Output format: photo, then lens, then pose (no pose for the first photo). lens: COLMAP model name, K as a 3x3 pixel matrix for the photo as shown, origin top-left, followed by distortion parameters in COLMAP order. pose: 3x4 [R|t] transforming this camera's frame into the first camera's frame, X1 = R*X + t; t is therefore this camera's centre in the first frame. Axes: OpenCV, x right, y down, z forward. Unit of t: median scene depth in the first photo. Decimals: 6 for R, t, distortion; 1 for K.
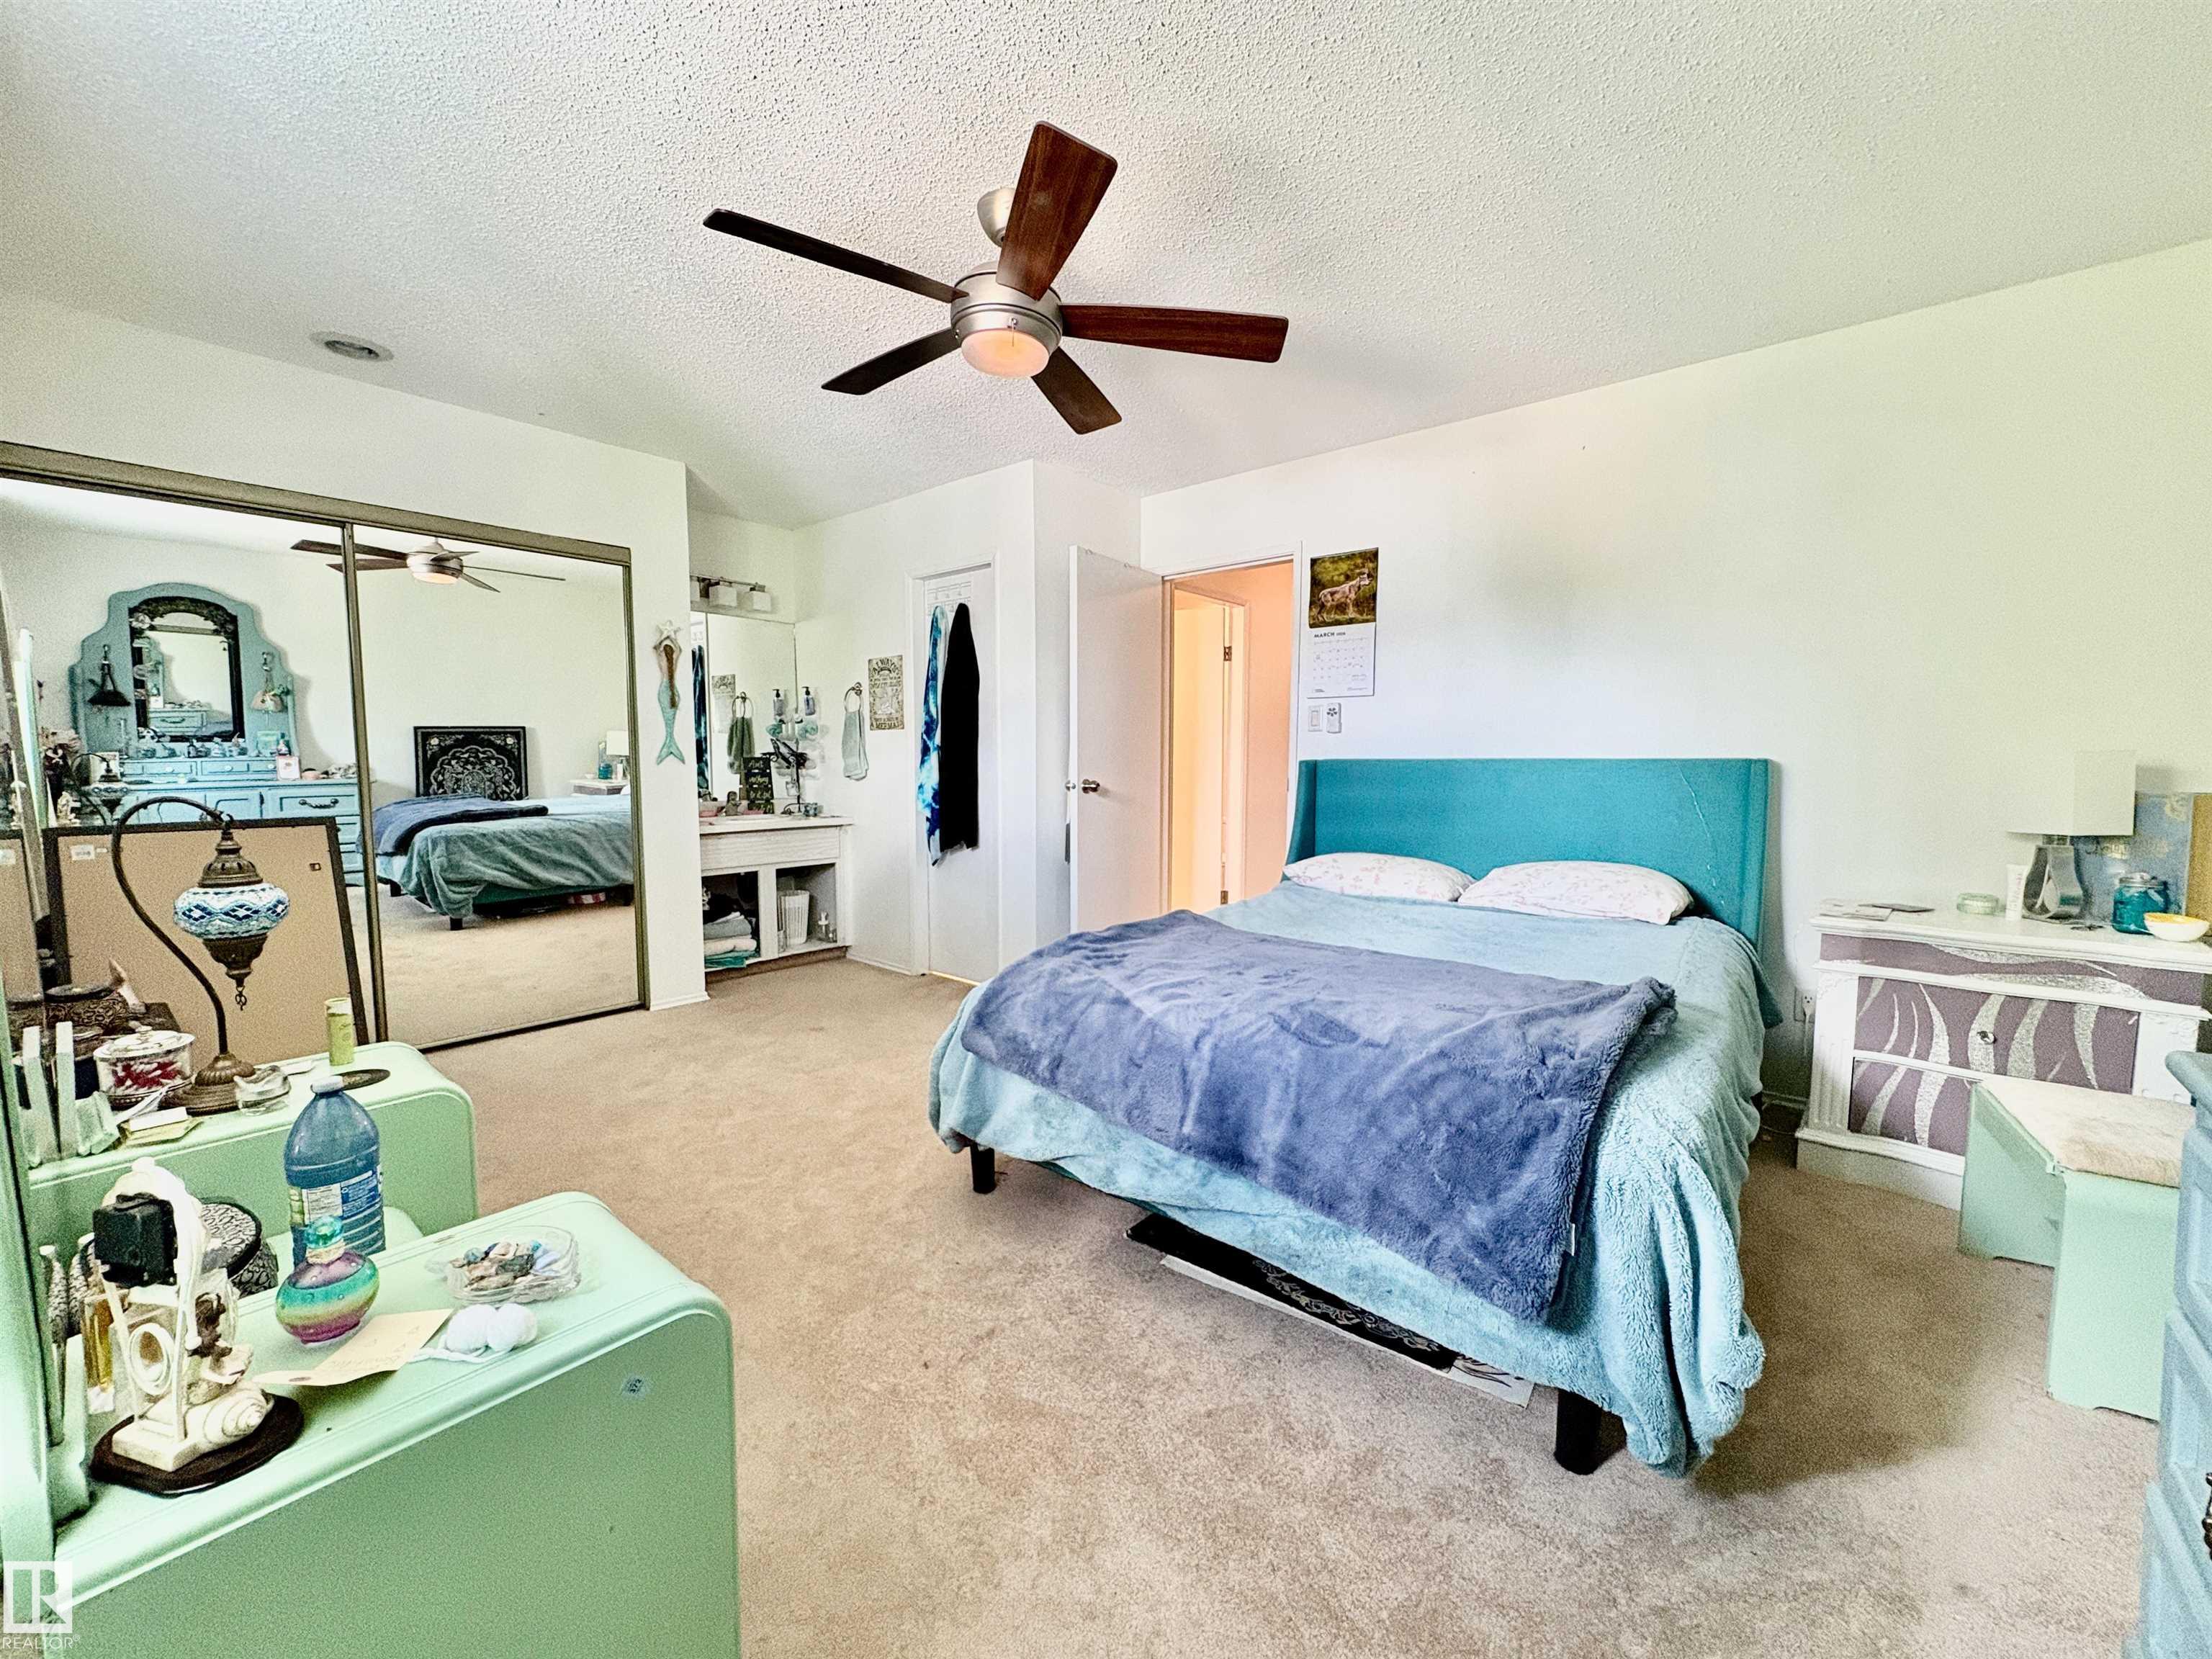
lens RADIAL K [[868.3, 0, 1090.9], [0, 868.3, 865.1], [0, 0, 1]] dist [-0.020098, 0.000198]
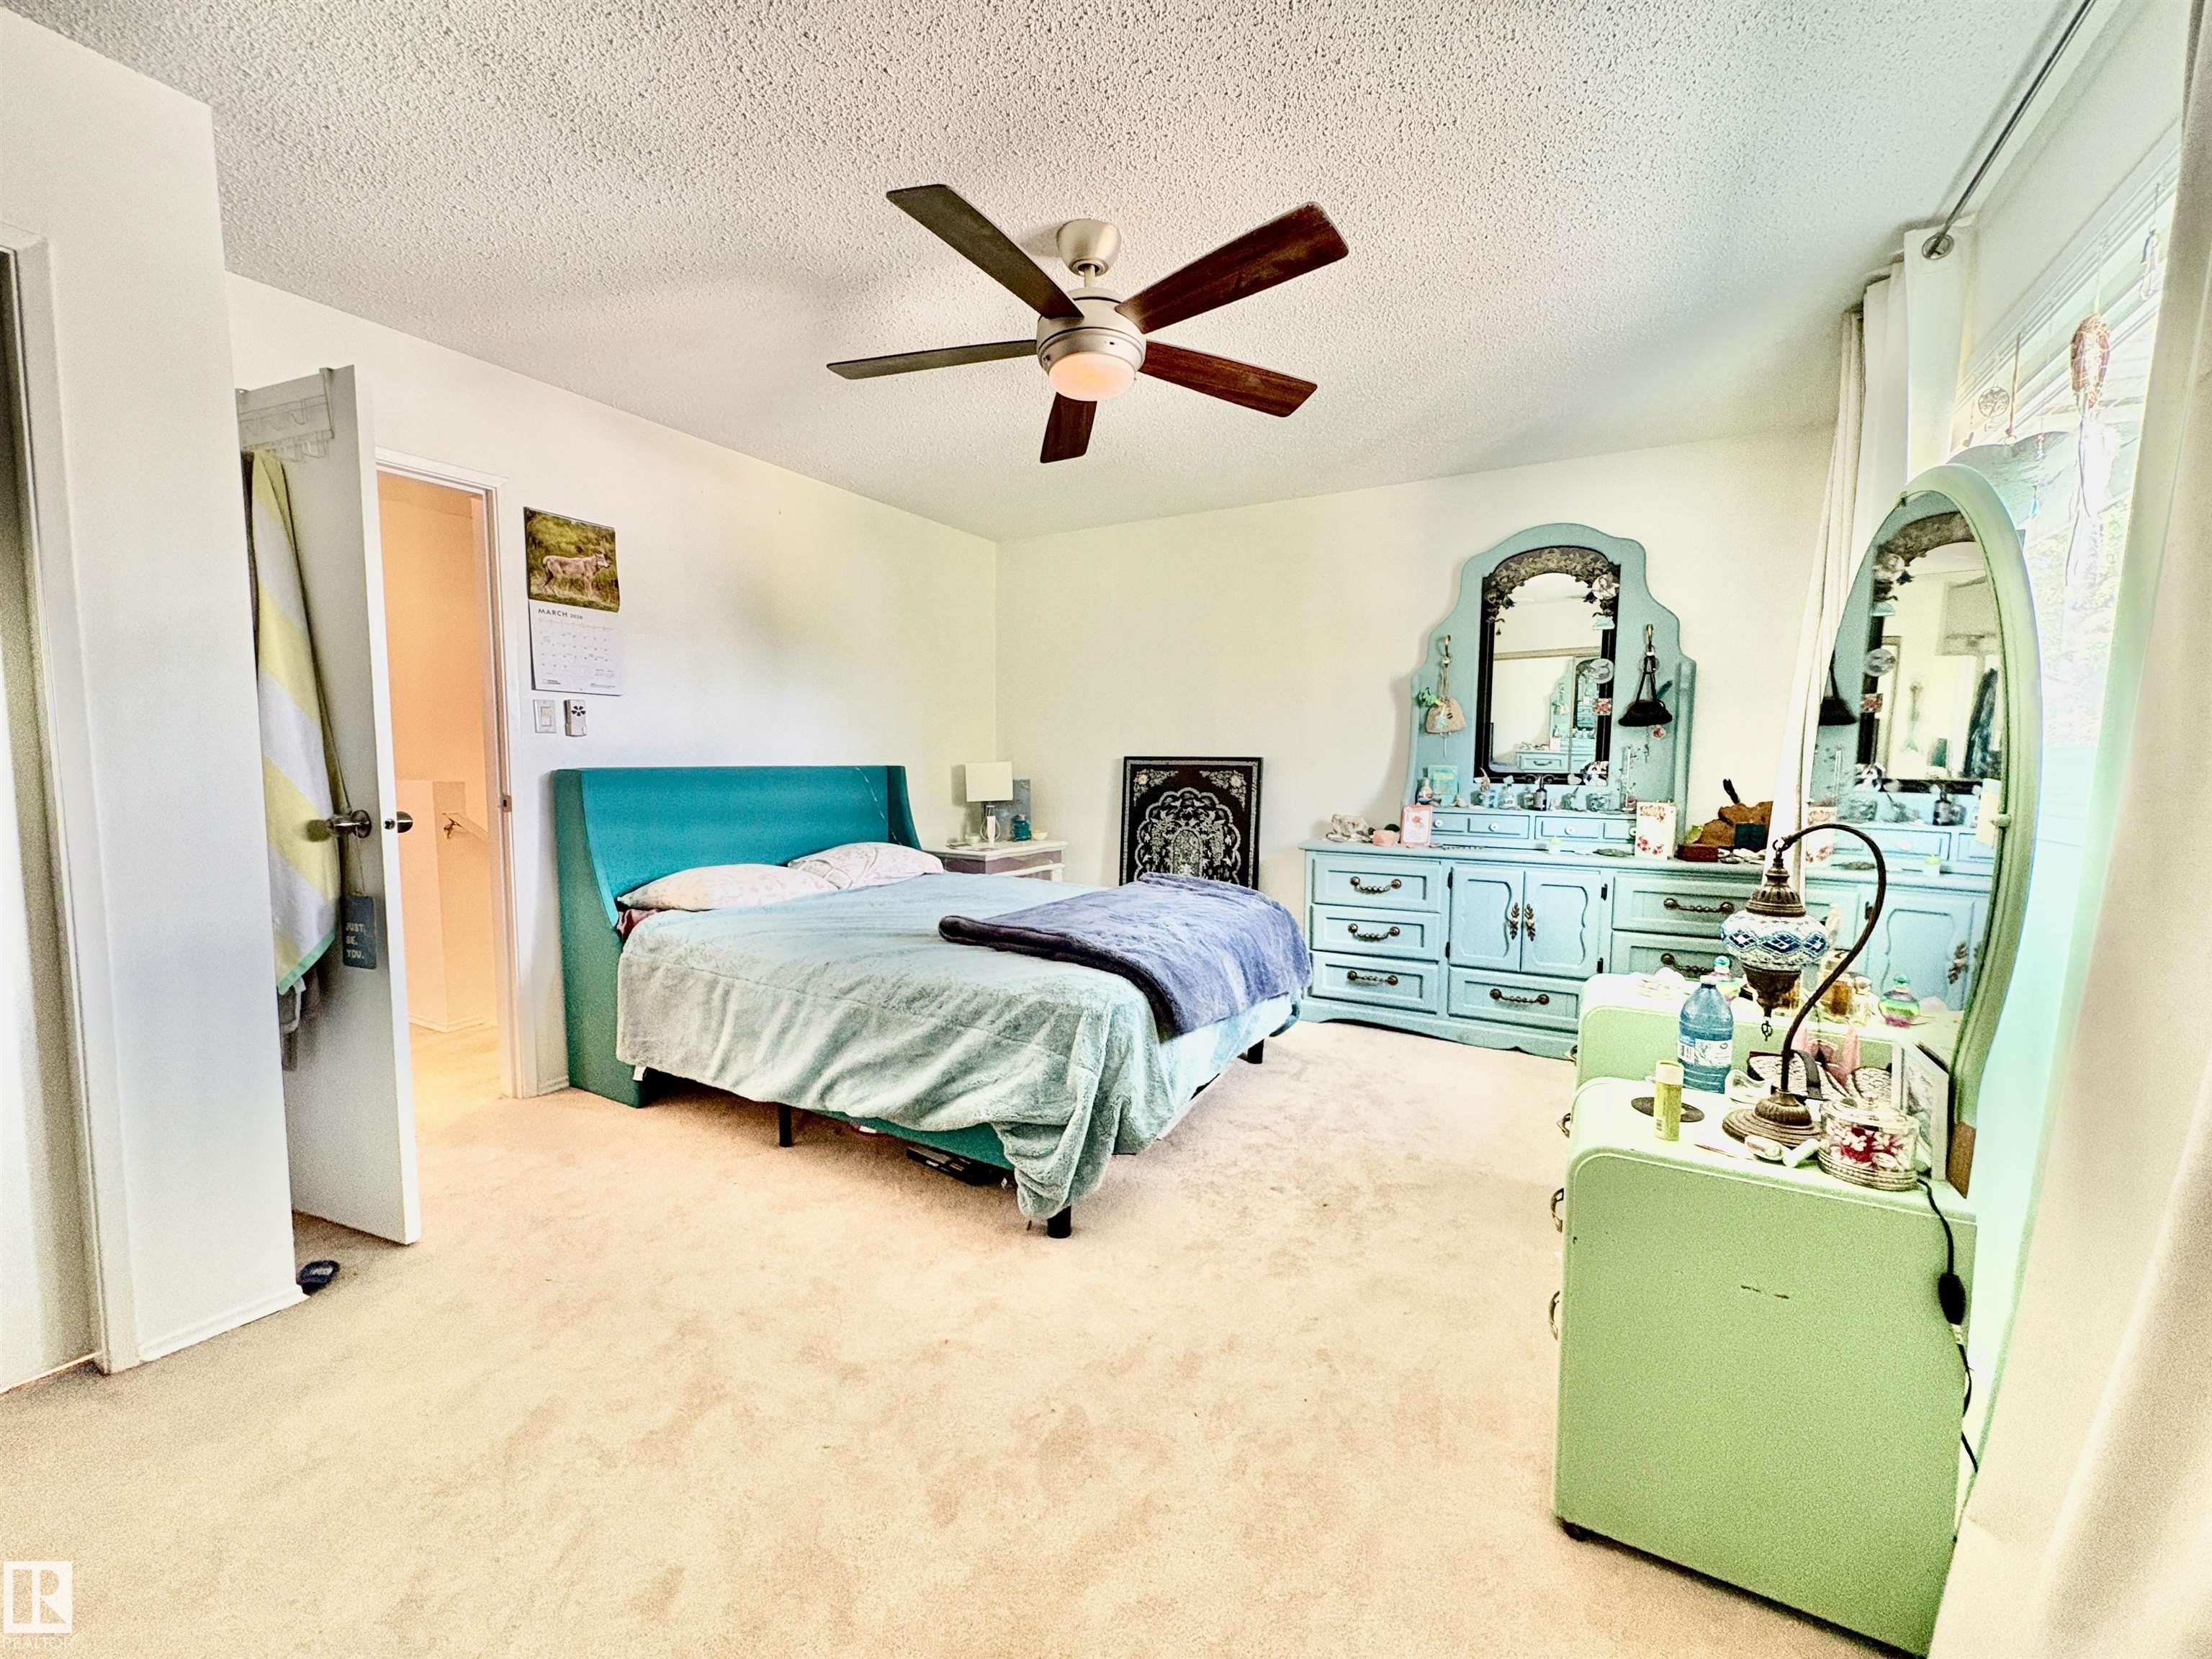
lens RADIAL K [[876.2, 0, 1105.9], [0, 876.2, 832.4], [0, 0, 1]] dist [0.000650, 0.000302]
pose [[-0.171273, -0.082640, 0.981752, -0.572798], [0.115698, 0.987894, 0.103342, -0.084435], [-0.978407, 0.131286, -0.159639, 0.608889]]
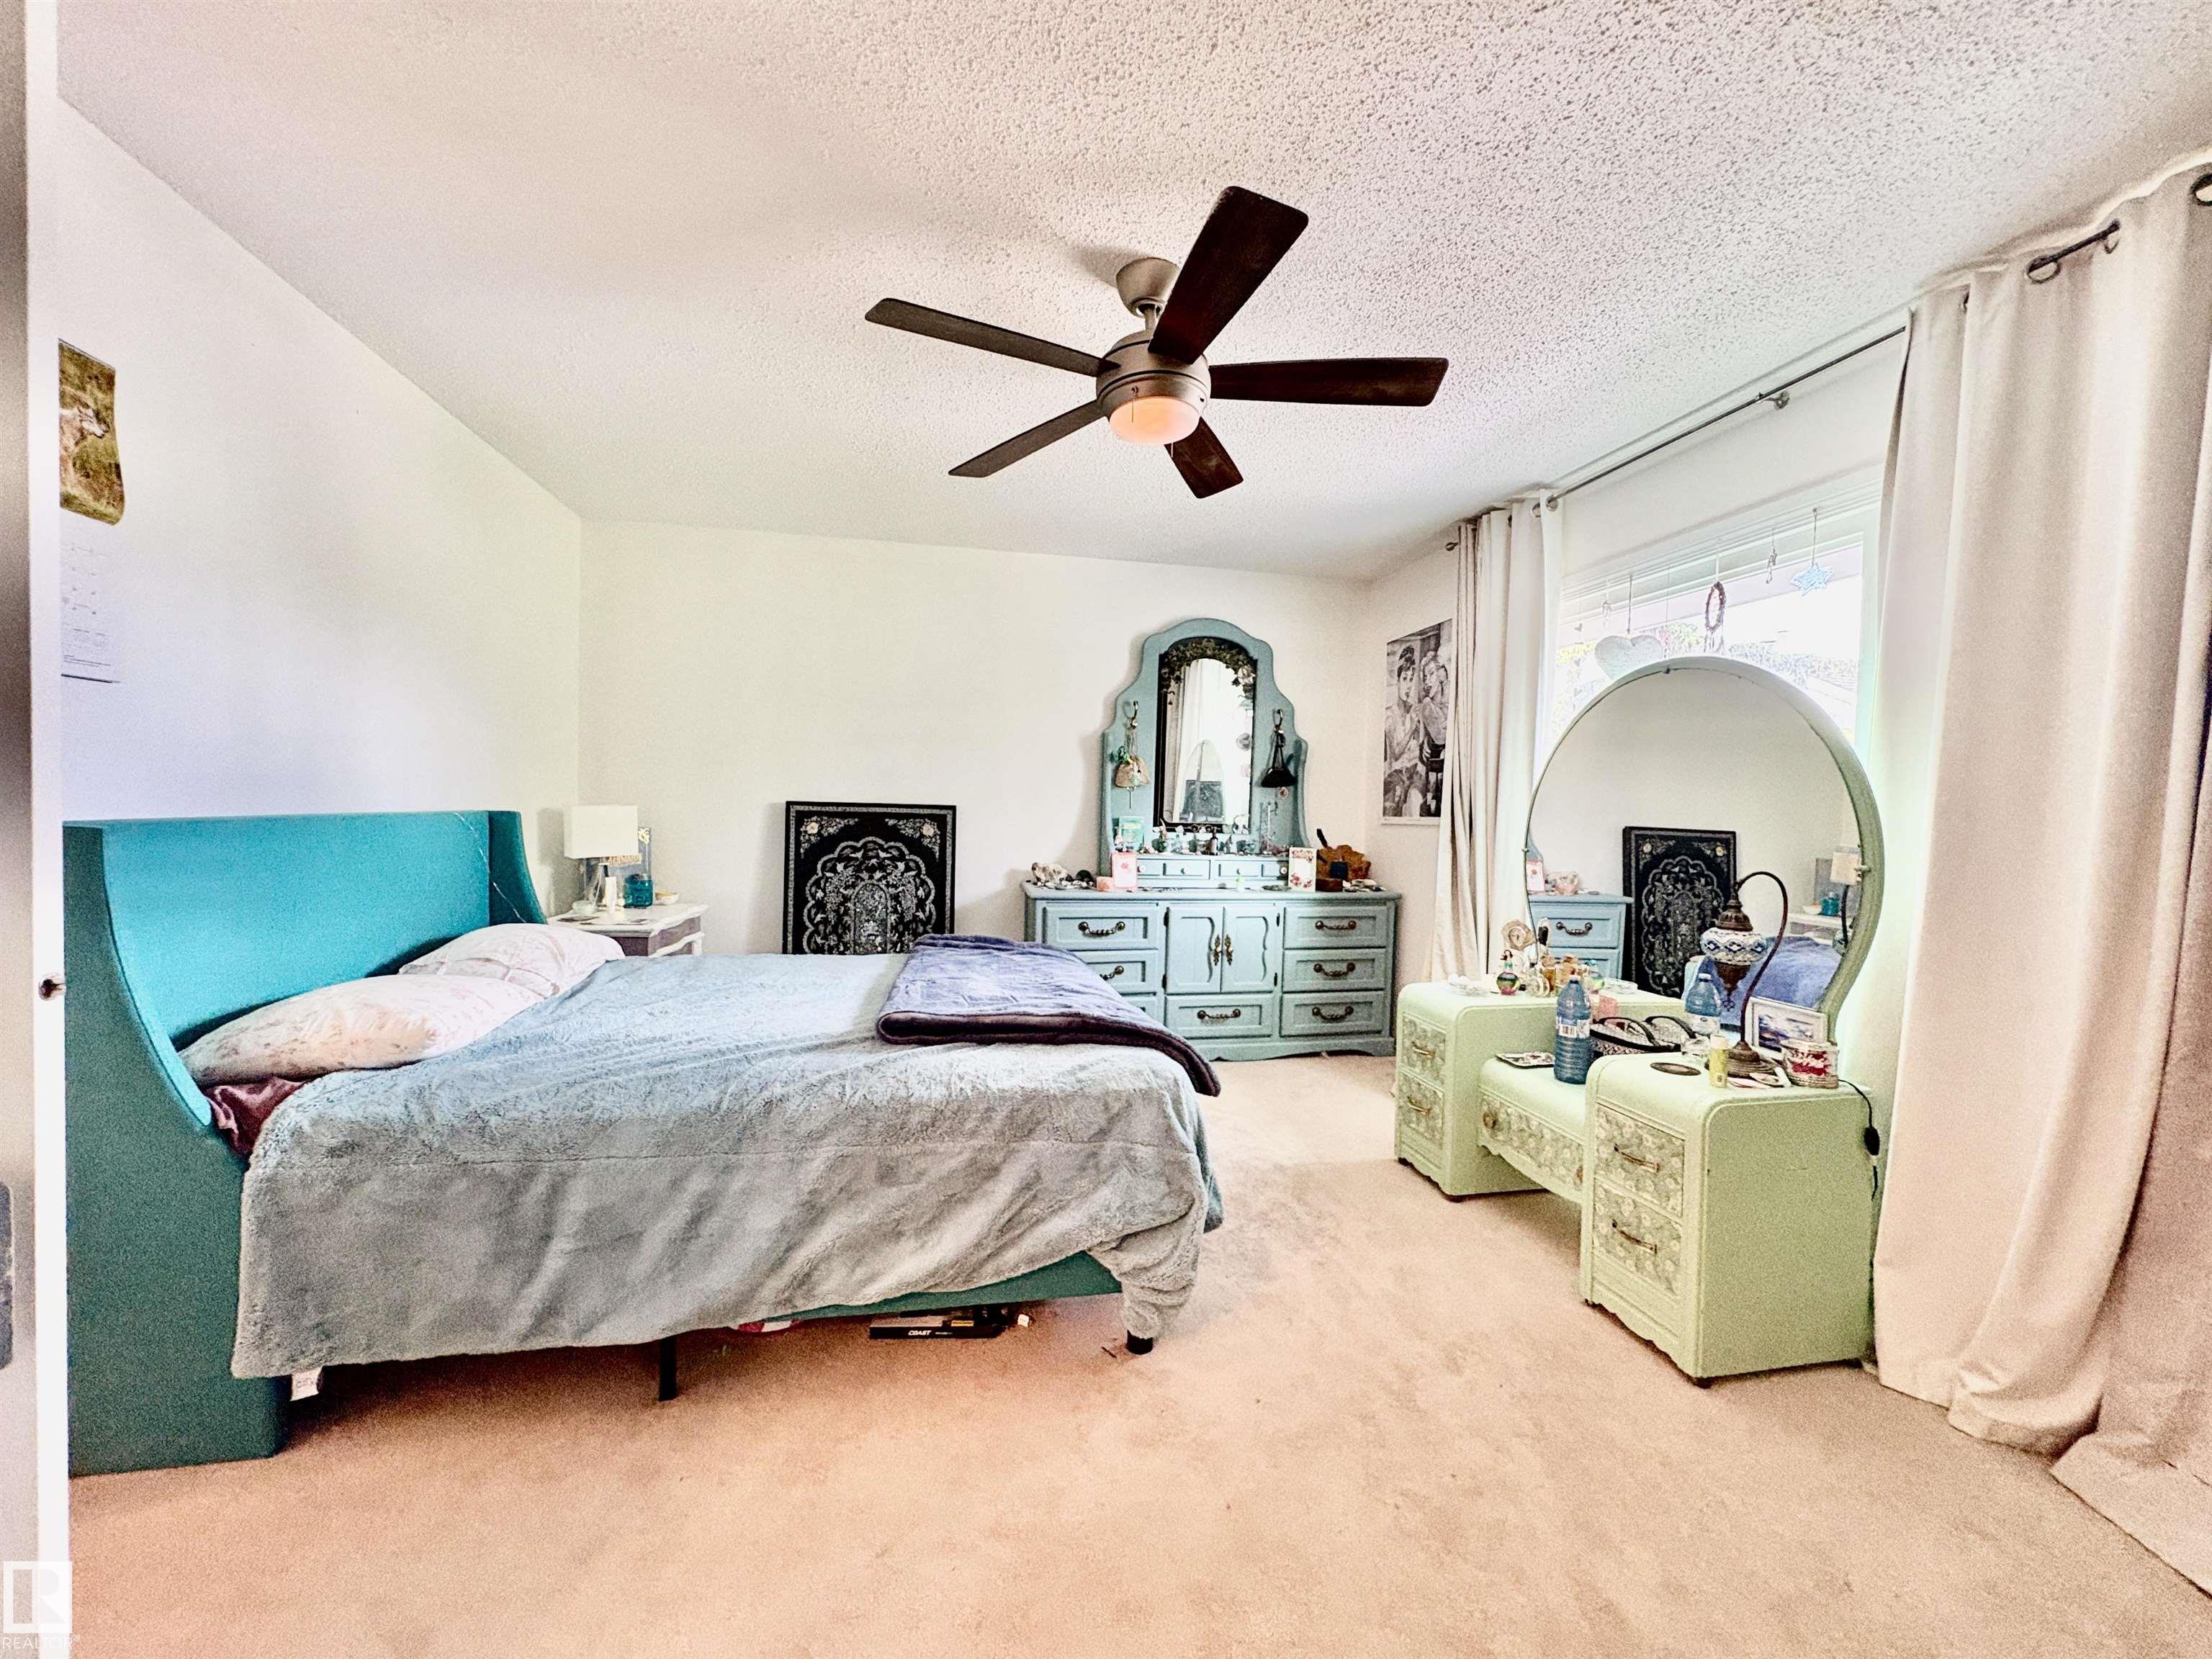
lens RADIAL K [[876.2, 0, 1105.9], [0, 876.2, 832.4], [0, 0, 1]] dist [0.000650, 0.000302]
pose [[-0.774896, -0.037586, 0.630970, -0.338610], [0.054375, 0.990566, 0.125785, -0.131907], [-0.629745, 0.131779, -0.765542, 0.928234]]
